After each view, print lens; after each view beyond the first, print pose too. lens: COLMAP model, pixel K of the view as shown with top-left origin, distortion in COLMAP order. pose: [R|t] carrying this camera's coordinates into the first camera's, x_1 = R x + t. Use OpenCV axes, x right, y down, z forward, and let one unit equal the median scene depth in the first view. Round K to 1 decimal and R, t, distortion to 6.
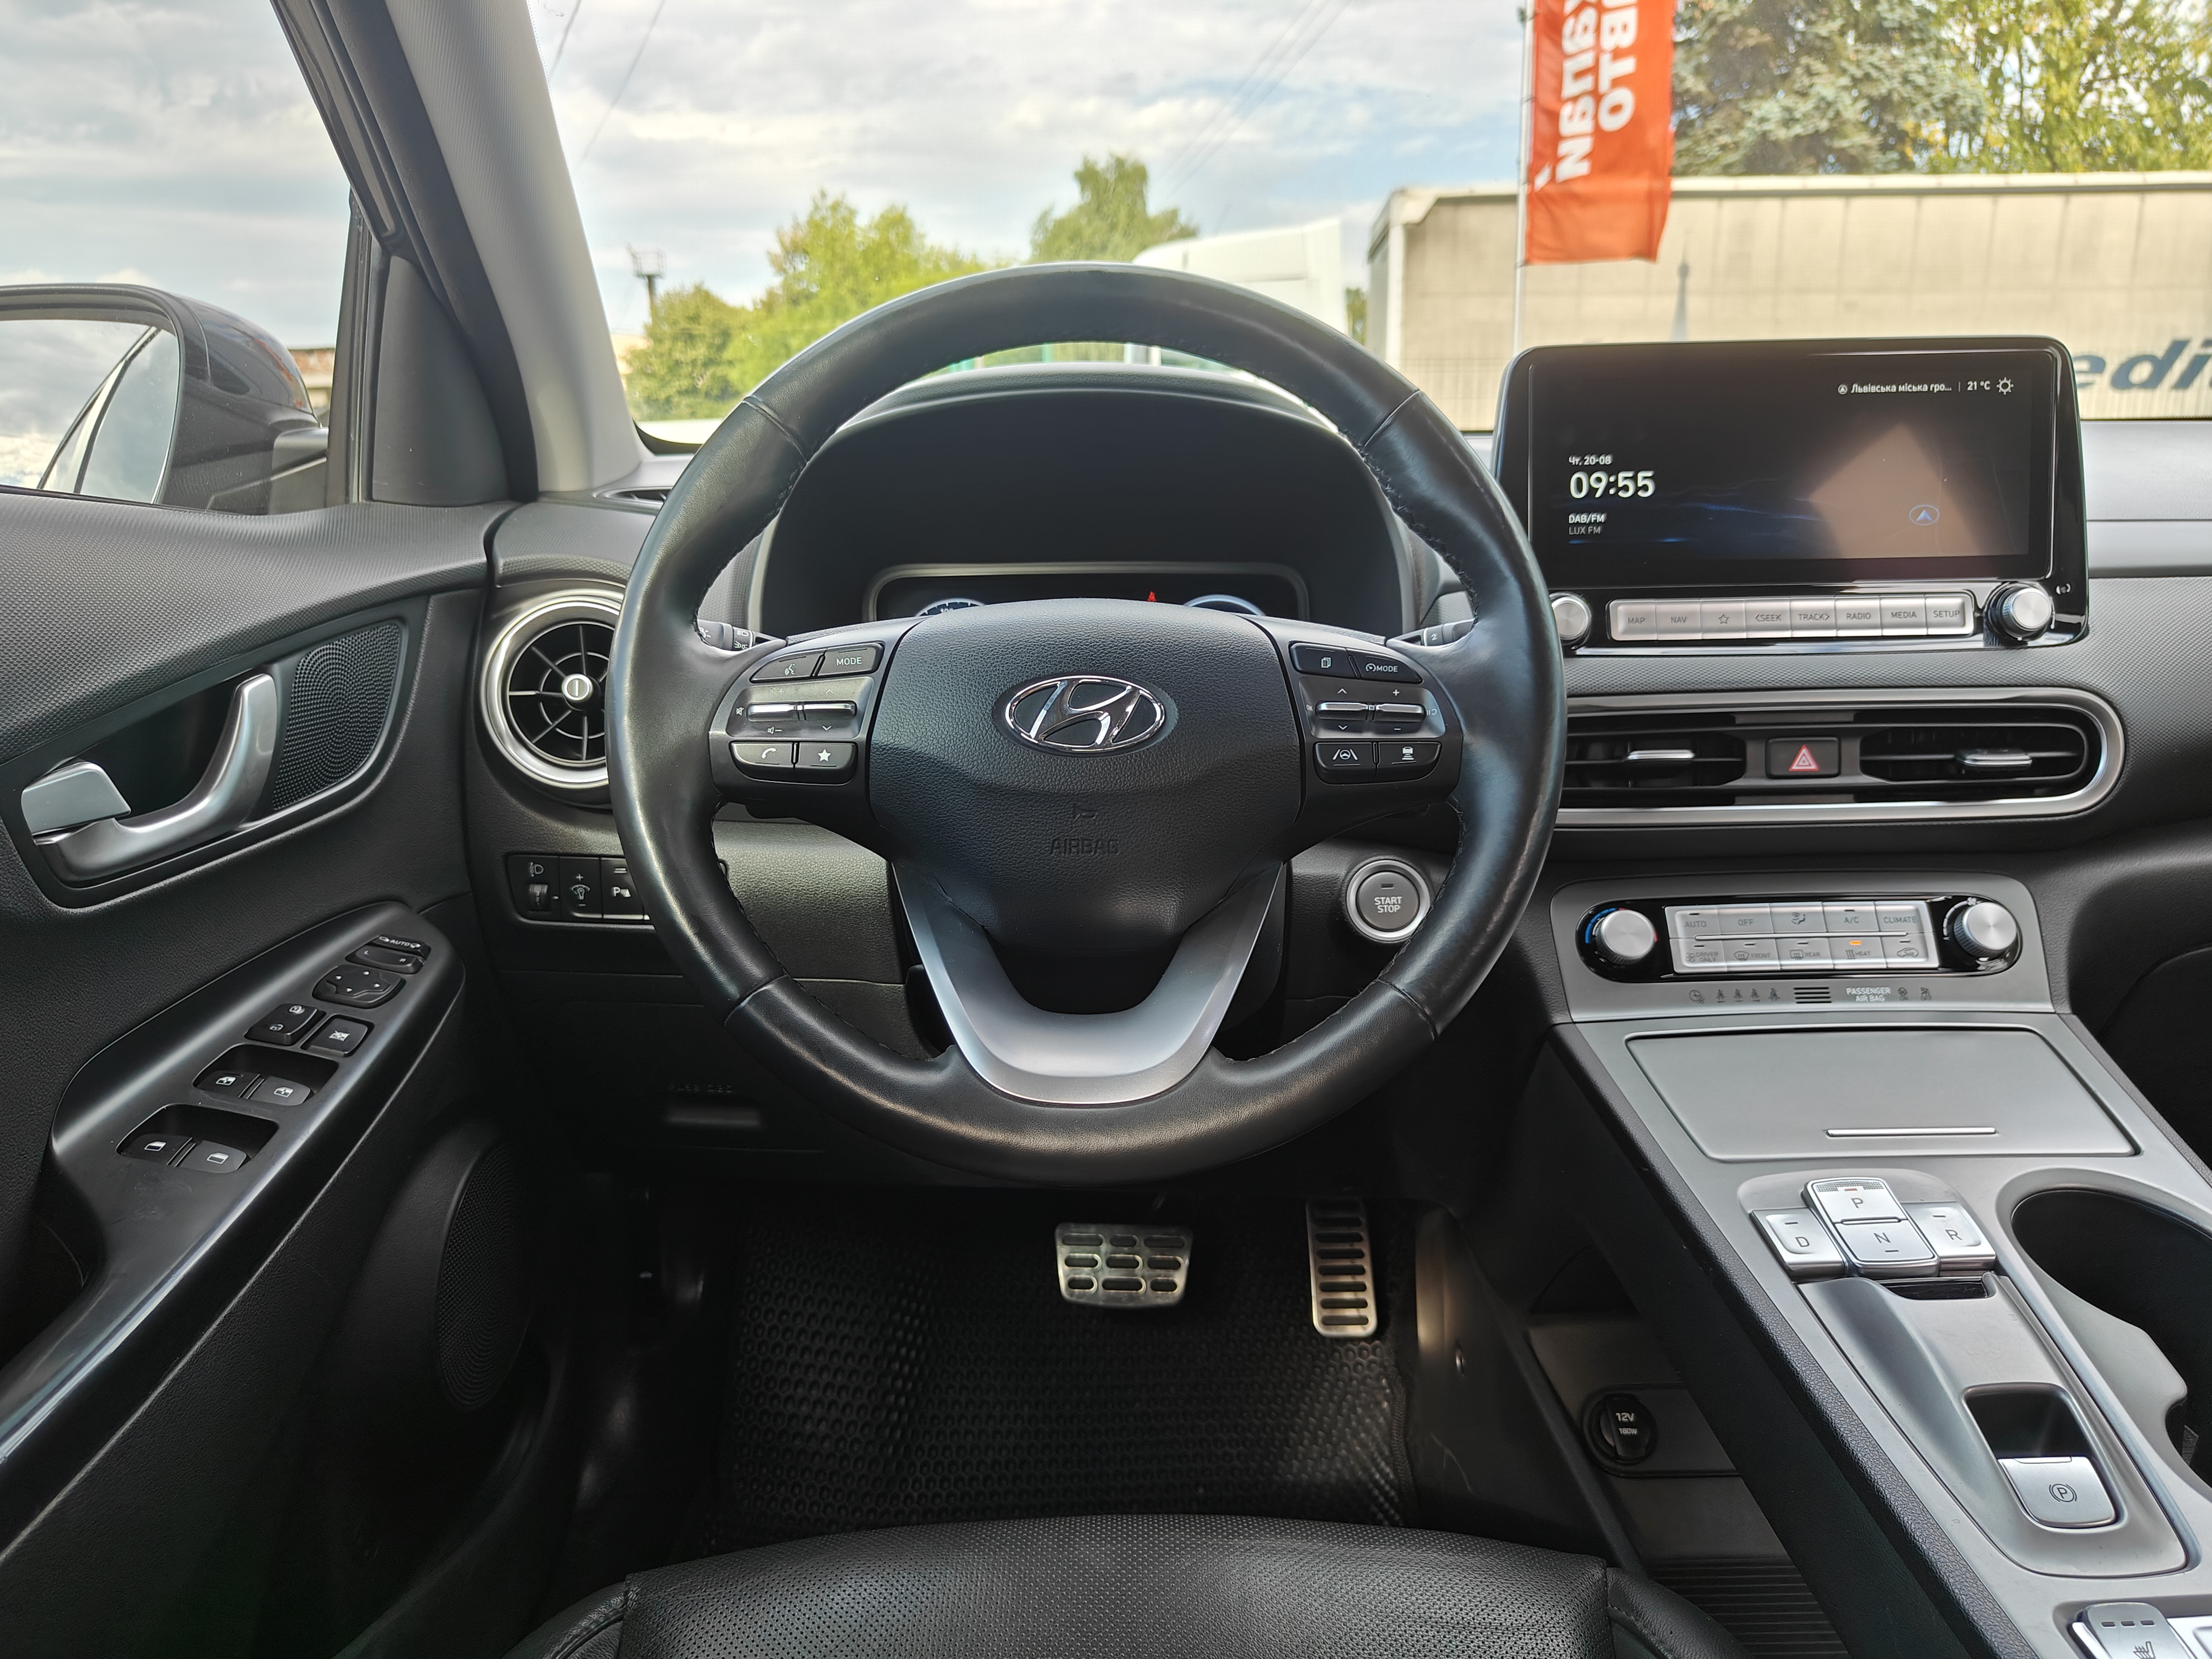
lens RADIAL K [[1549.4, 0, 1111.0], [0, 1549.4, 853.1], [0, 0, 1]] dist [0.000917, -0.001809]
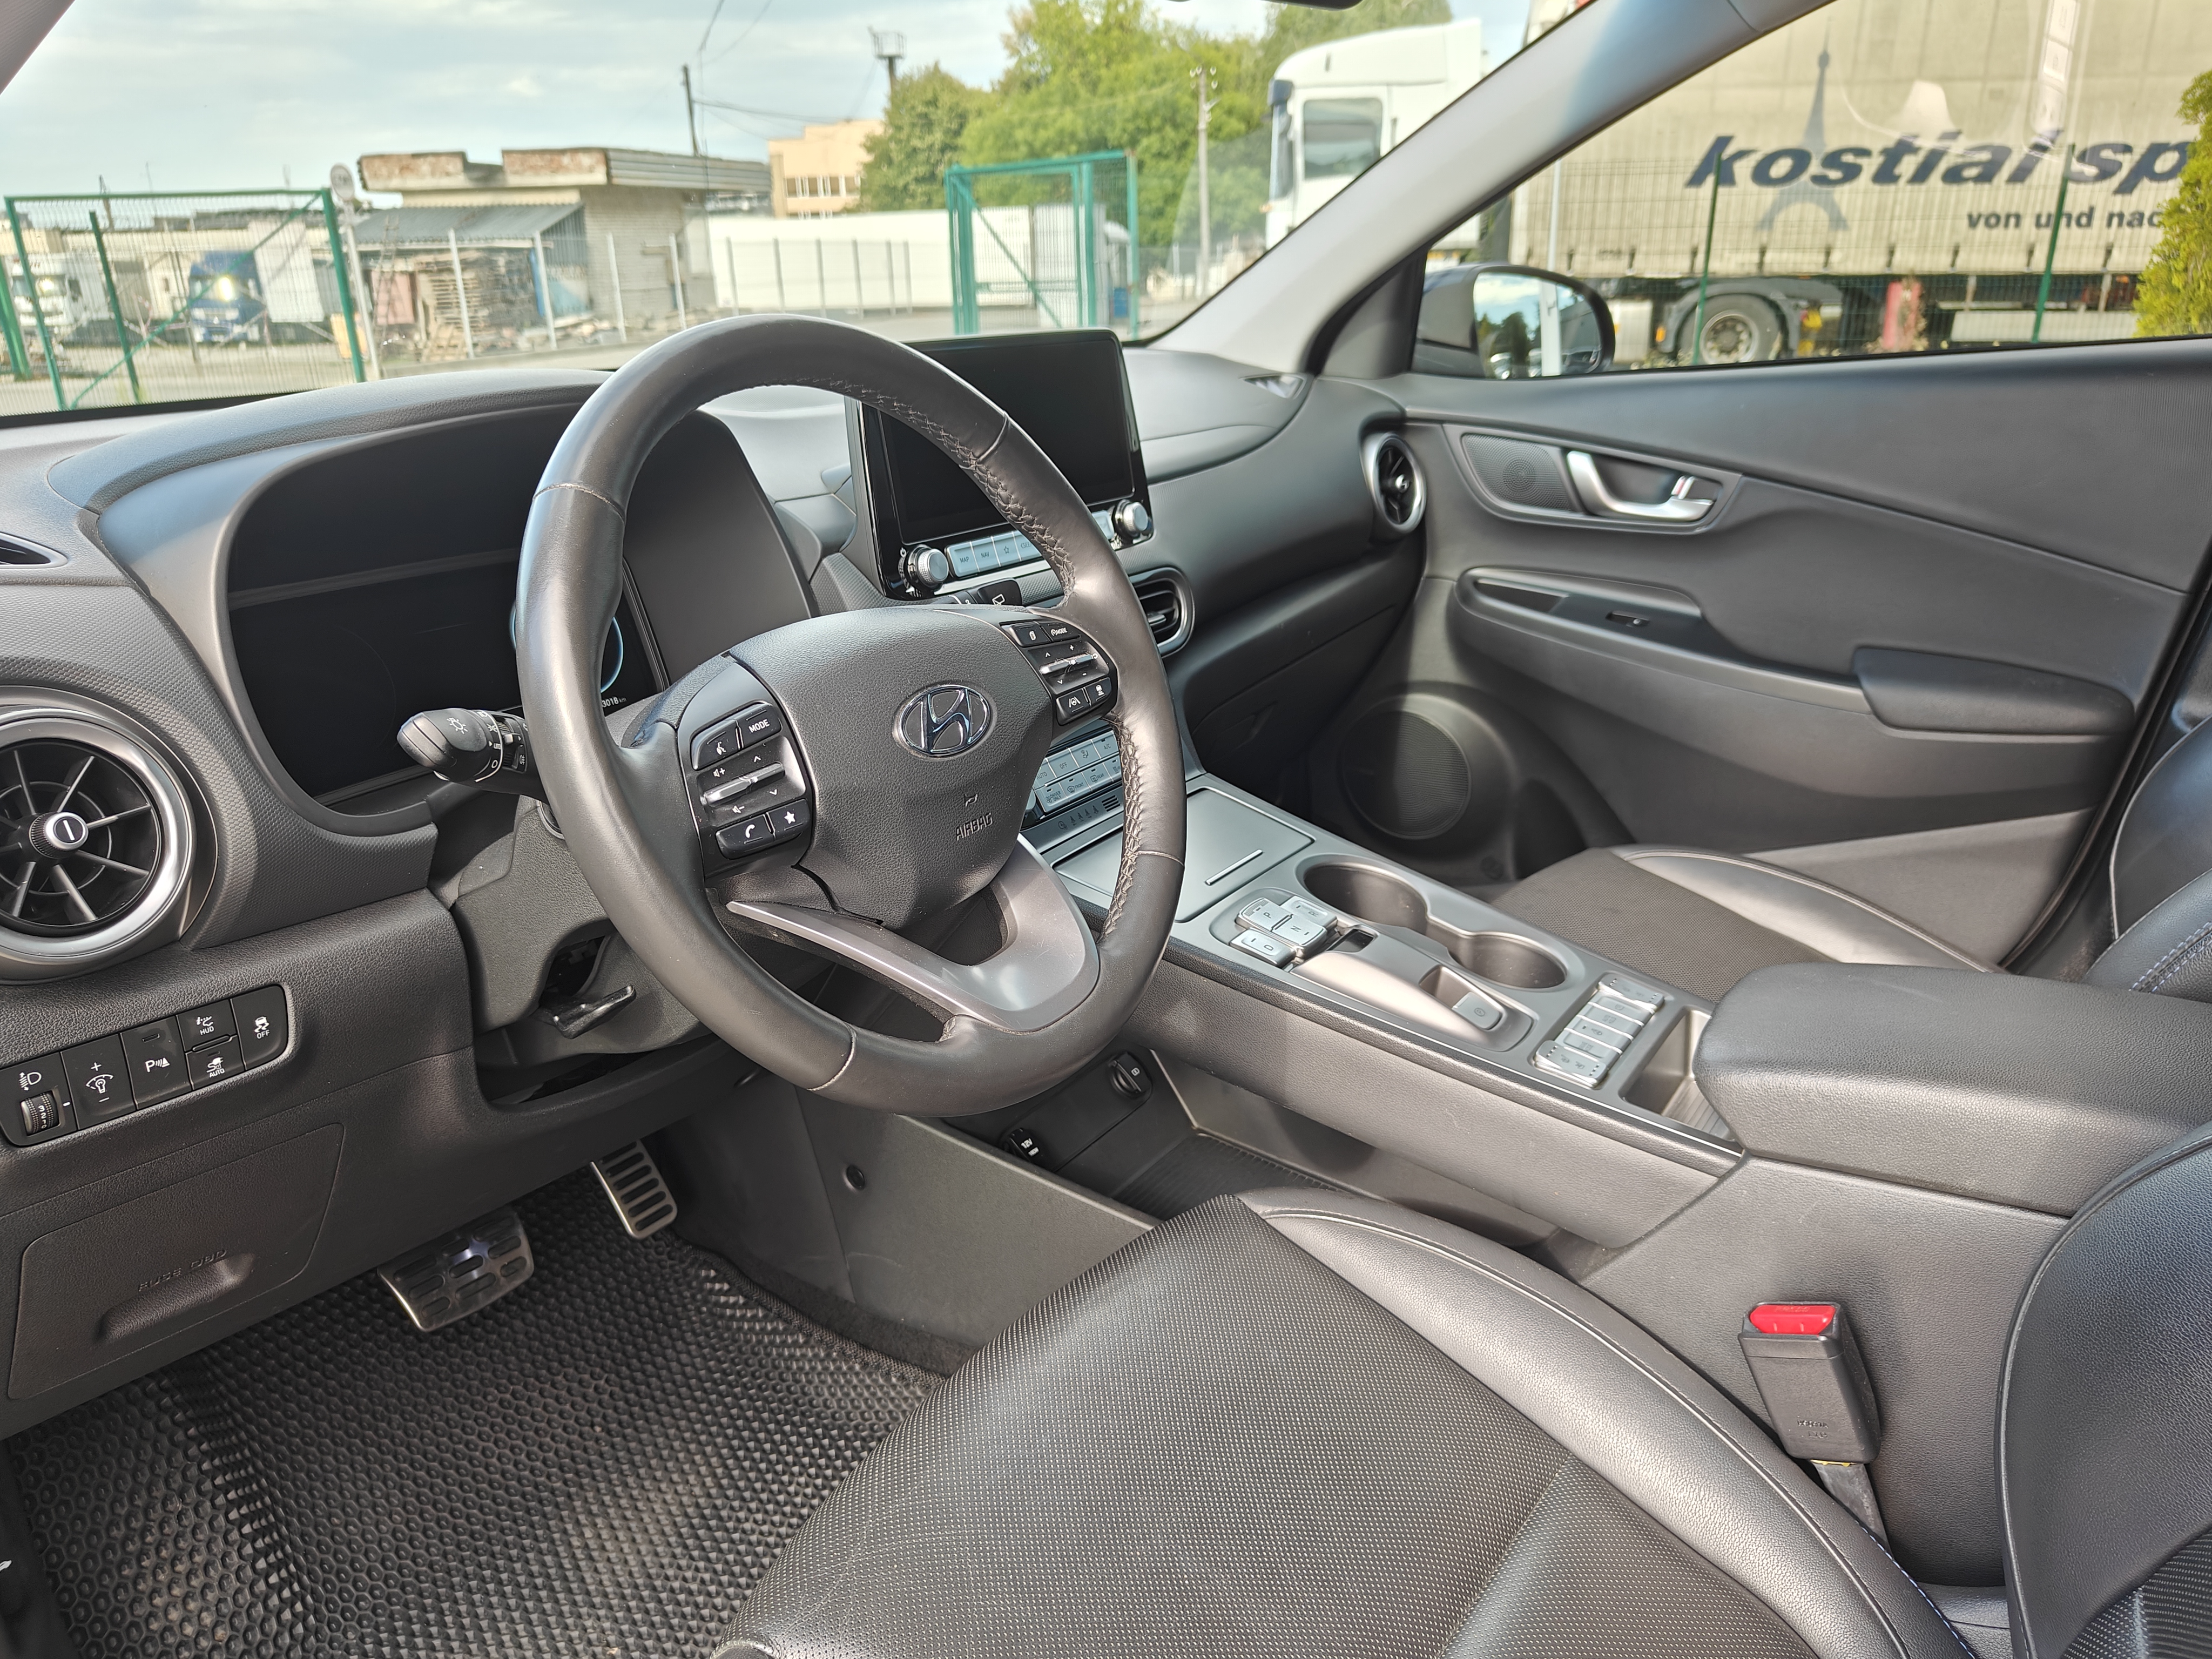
lens RADIAL K [[1538.9, 0, 1106.0], [0, 1538.9, 829.5], [0, 0, 1]] dist [0.007708, -0.005526]
pose [[0.988427, 0.049126, -0.143526, 1.618385], [-0.032621, 0.992811, 0.115163, 0.459814], [0.148151, -0.109149, 0.982923, -2.439342]]
